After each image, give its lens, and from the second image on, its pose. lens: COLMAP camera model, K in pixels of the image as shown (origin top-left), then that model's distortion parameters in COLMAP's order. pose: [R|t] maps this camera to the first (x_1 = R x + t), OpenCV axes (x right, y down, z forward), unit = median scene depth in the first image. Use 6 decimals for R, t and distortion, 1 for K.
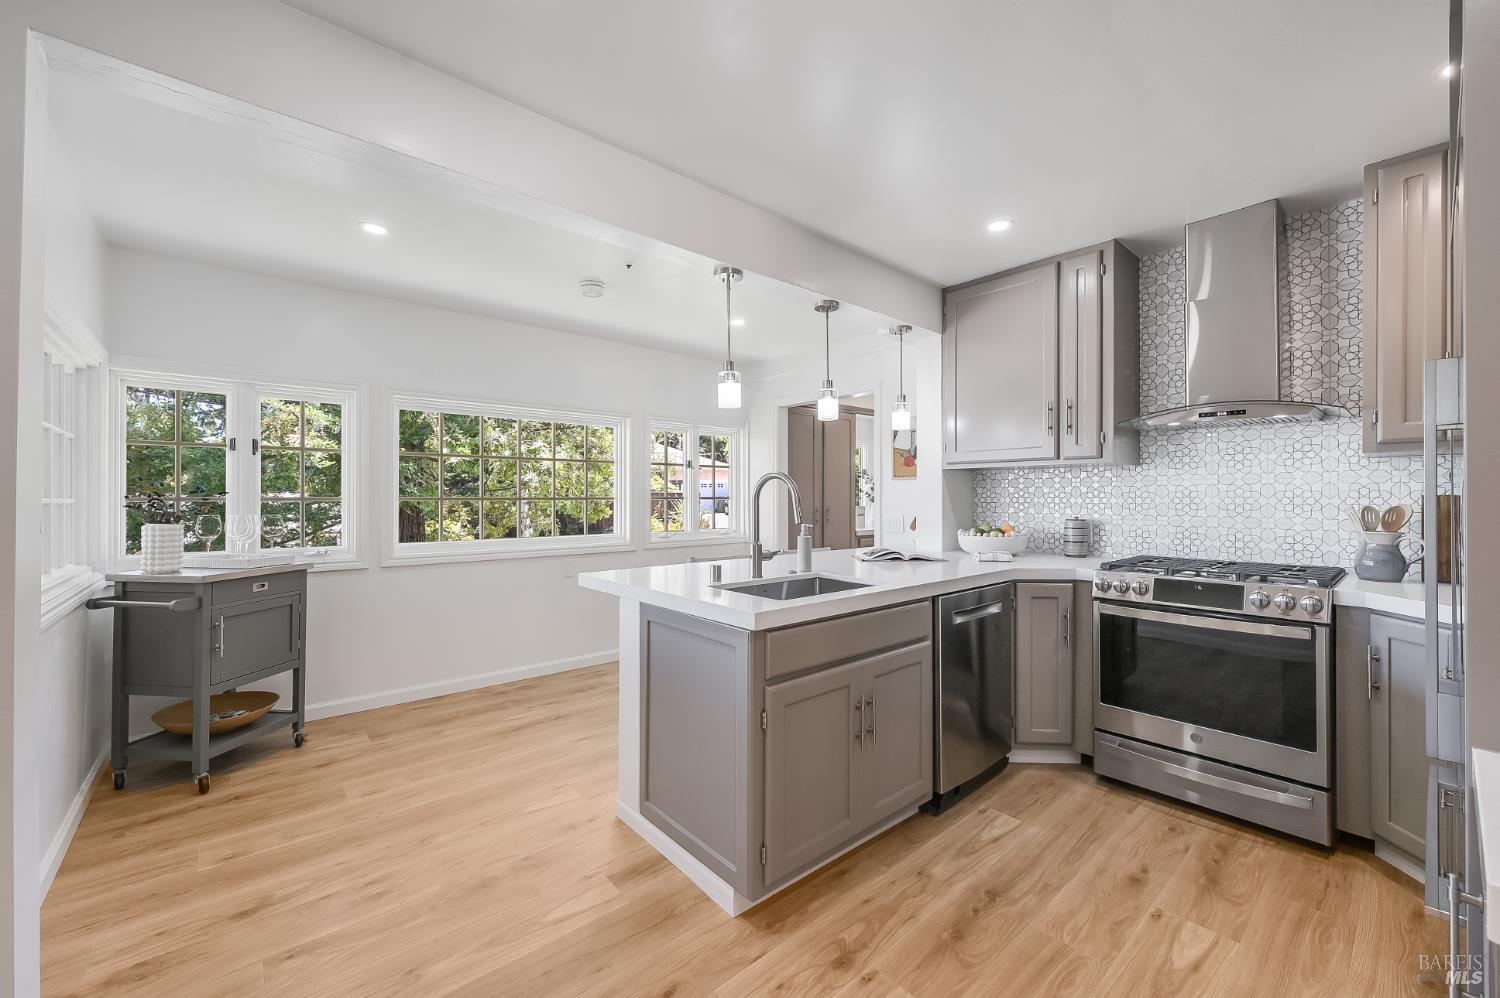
lens RADIAL K [[598.4, 0, 748.5], [0, 598.4, 495.2], [0, 0, 1]] dist [0.001665, 0.000034]
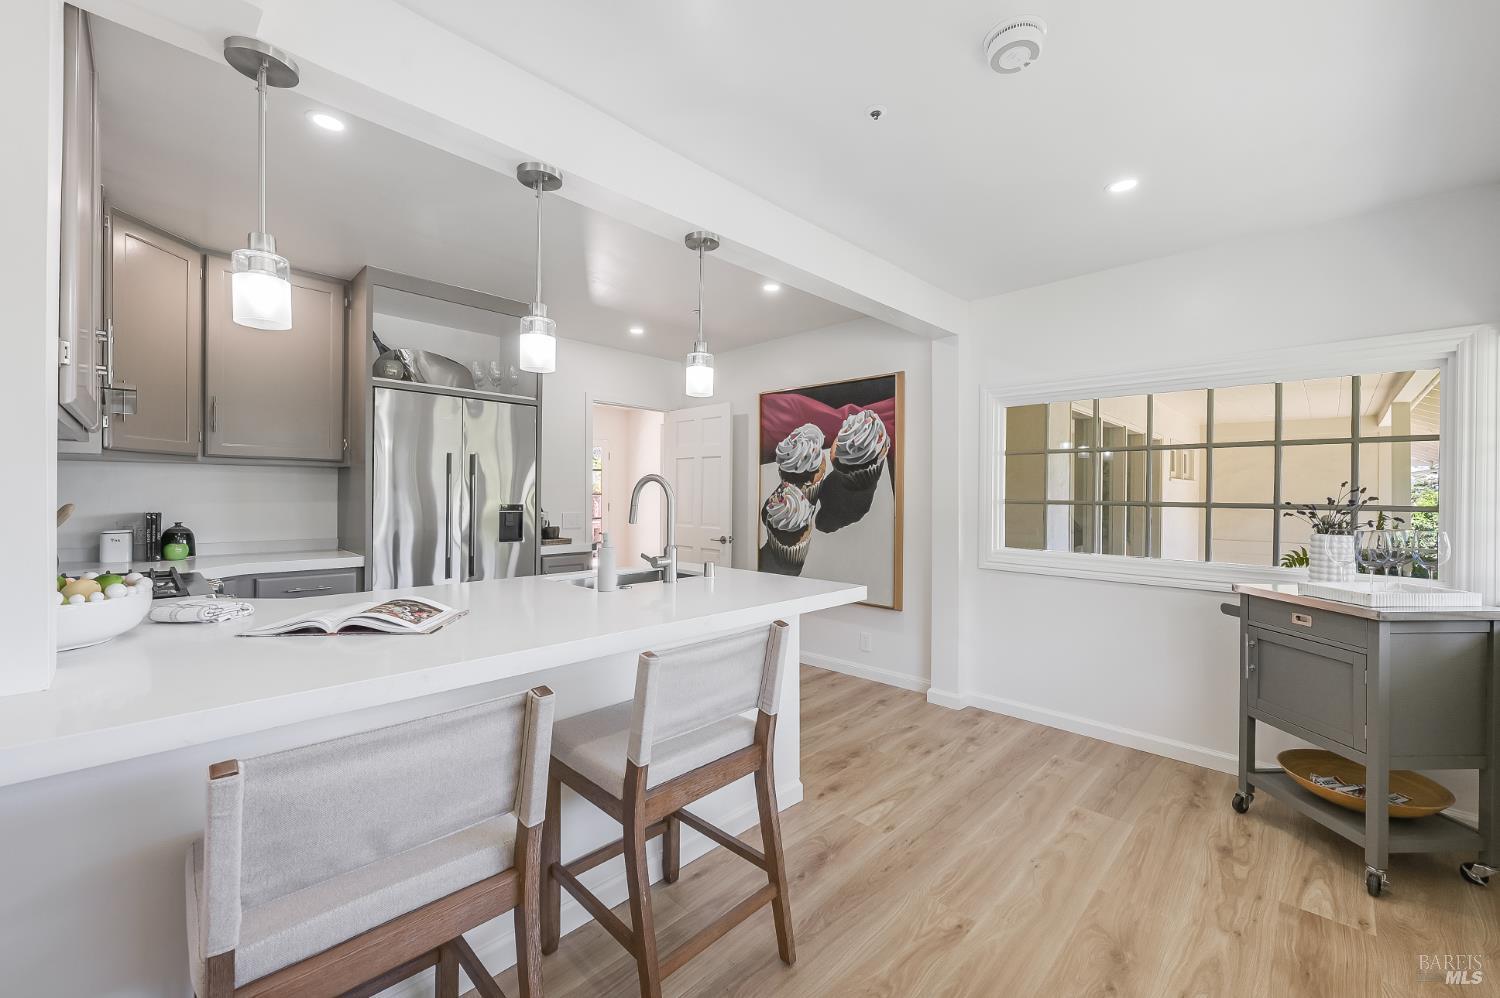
lens RADIAL K [[598.4, 0, 751.8], [0, 598.4, 494.8], [0, 0, 1]] dist [0.001665, 0.000034]
pose [[-0.996255, -0.006730, -0.086204, -0.032946], [-0.006729, 0.999977, -0.000305, -0.004463], [0.086204, 0.000276, -0.996277, 1.805098]]
